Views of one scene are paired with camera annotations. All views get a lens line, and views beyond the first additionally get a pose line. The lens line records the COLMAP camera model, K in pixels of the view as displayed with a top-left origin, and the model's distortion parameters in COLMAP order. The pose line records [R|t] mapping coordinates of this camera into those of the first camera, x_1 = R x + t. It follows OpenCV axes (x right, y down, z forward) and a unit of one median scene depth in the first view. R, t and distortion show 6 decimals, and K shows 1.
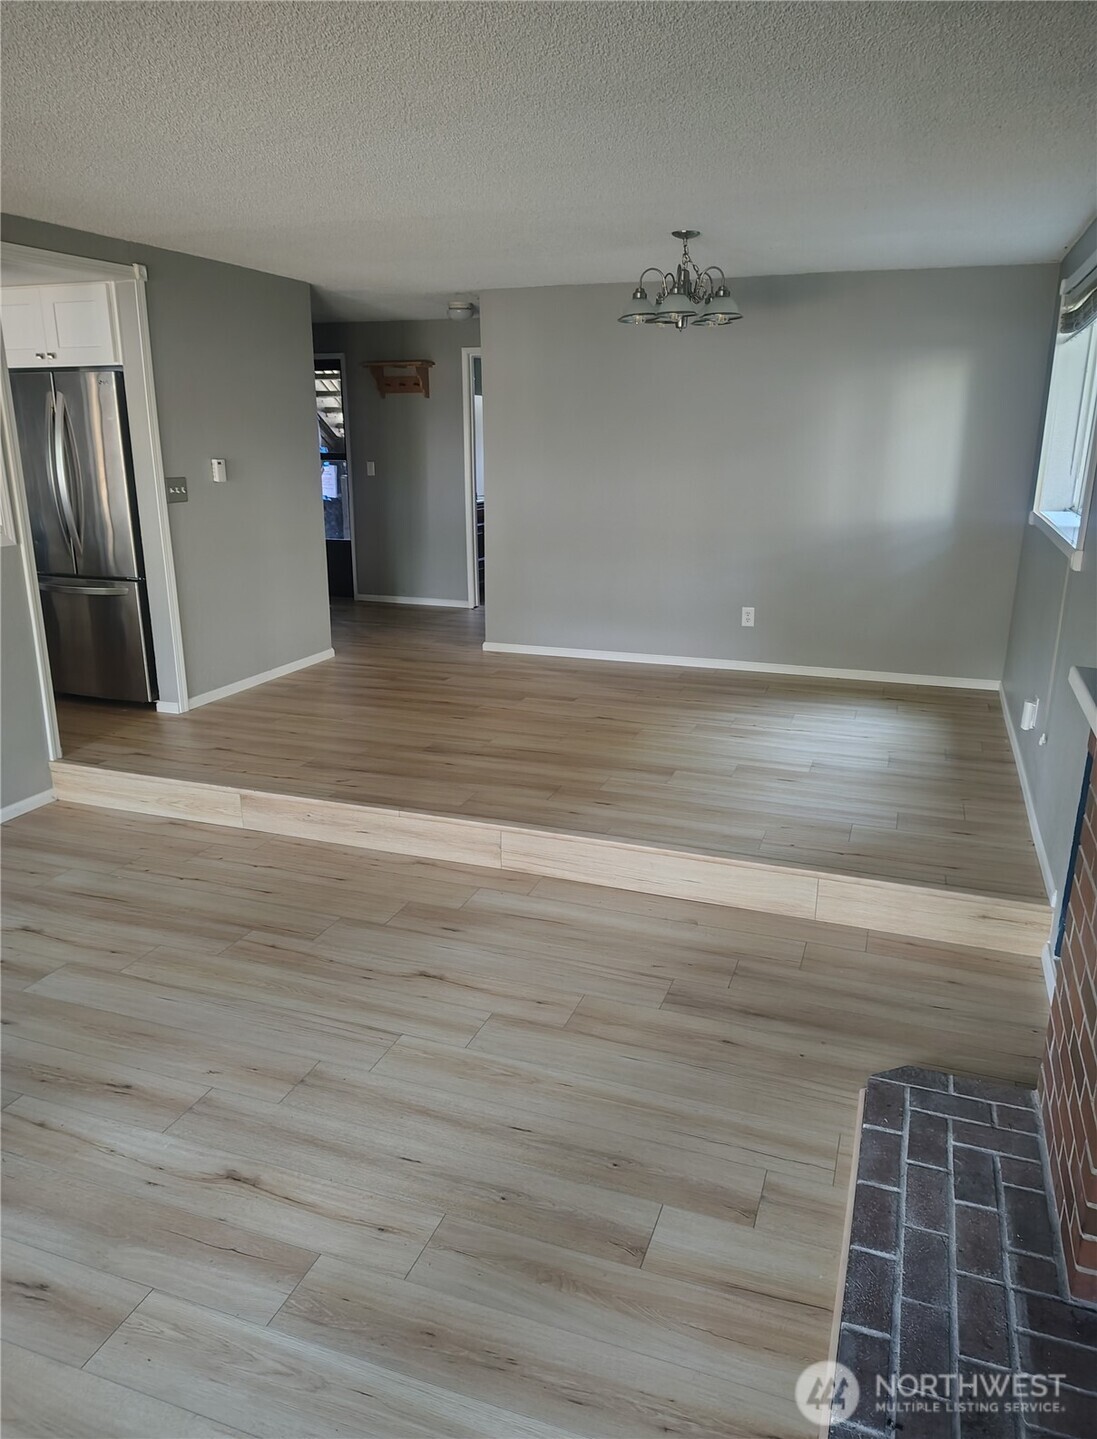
lens RADIAL K [[1034.5, 0, 547.3], [0, 1034.5, 704.3], [0, 0, 1]] dist [0.058598, -0.042208]
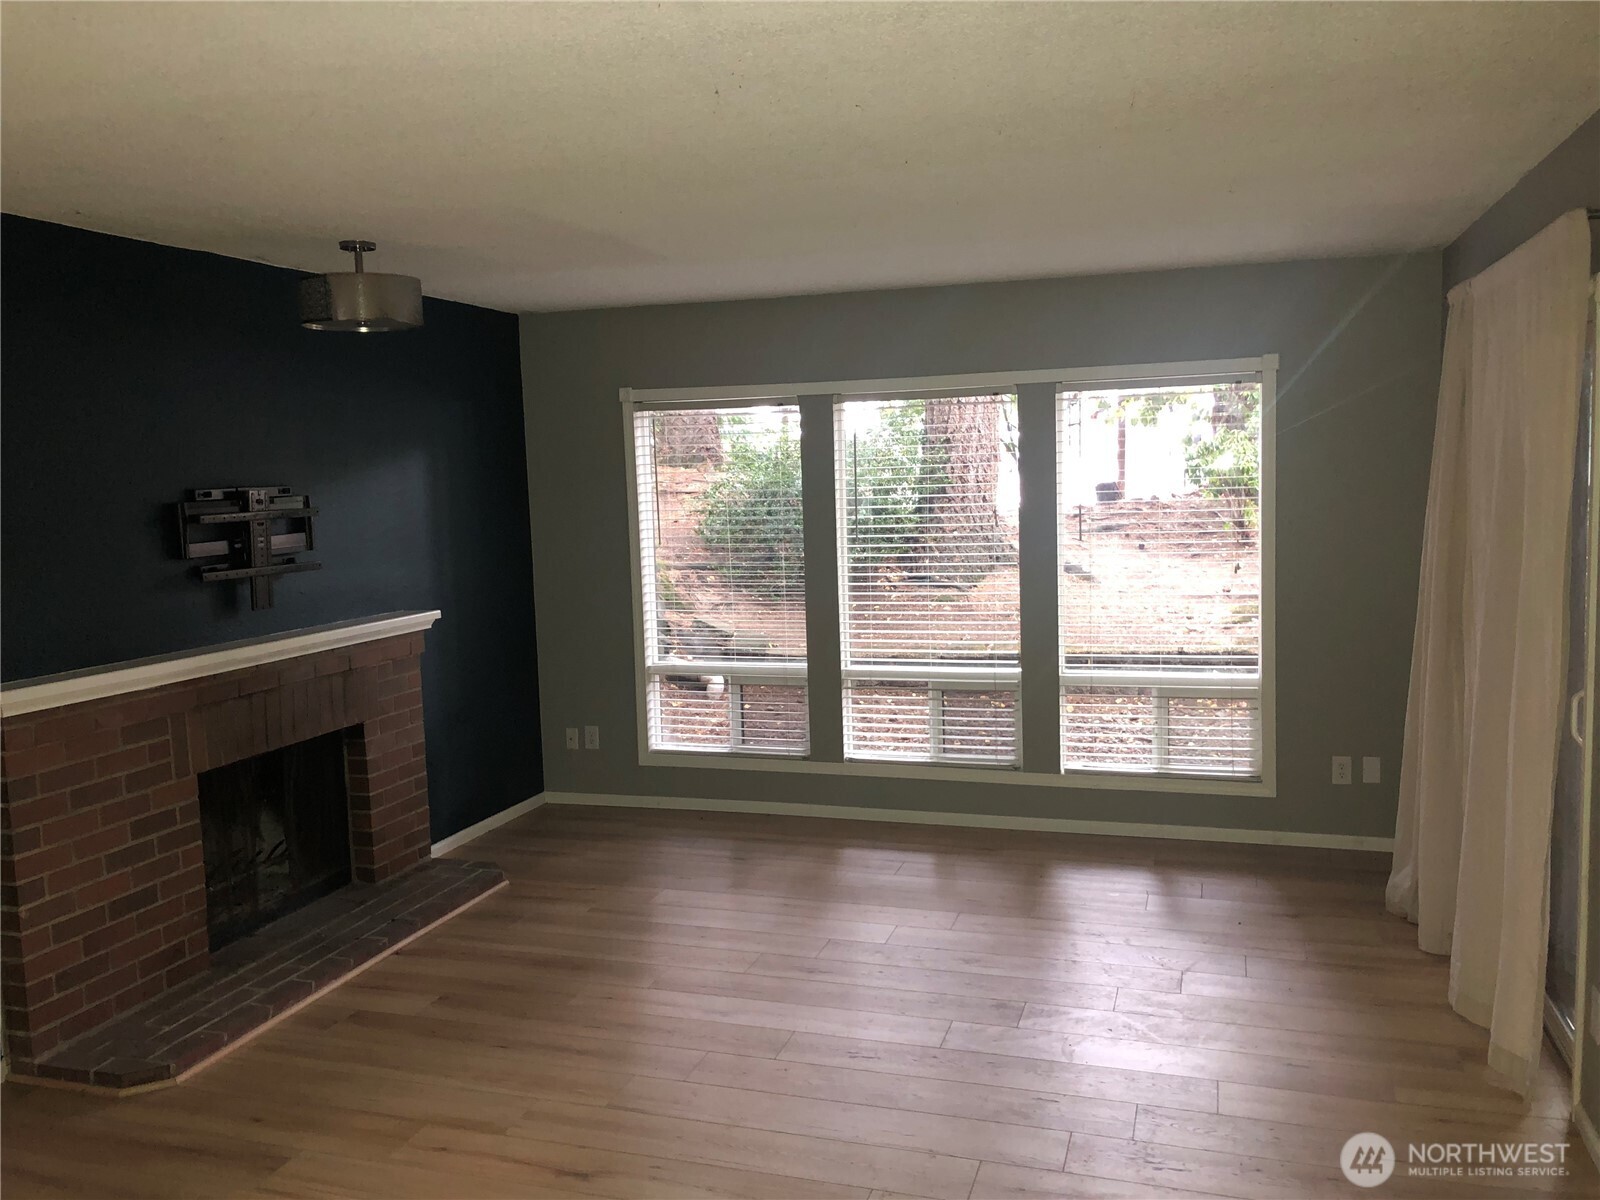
lens RADIAL K [[1320.5, 0, 799.7], [0, 1320.5, 597.8], [0, 0, 1]] dist [0.006682, 0.003272]
pose [[-0.998253, 0.038039, -0.045209, -0.234129], [0.019603, 0.935072, 0.353916, -0.444337], [0.055736, 0.352411, -0.934184, 1.648815]]
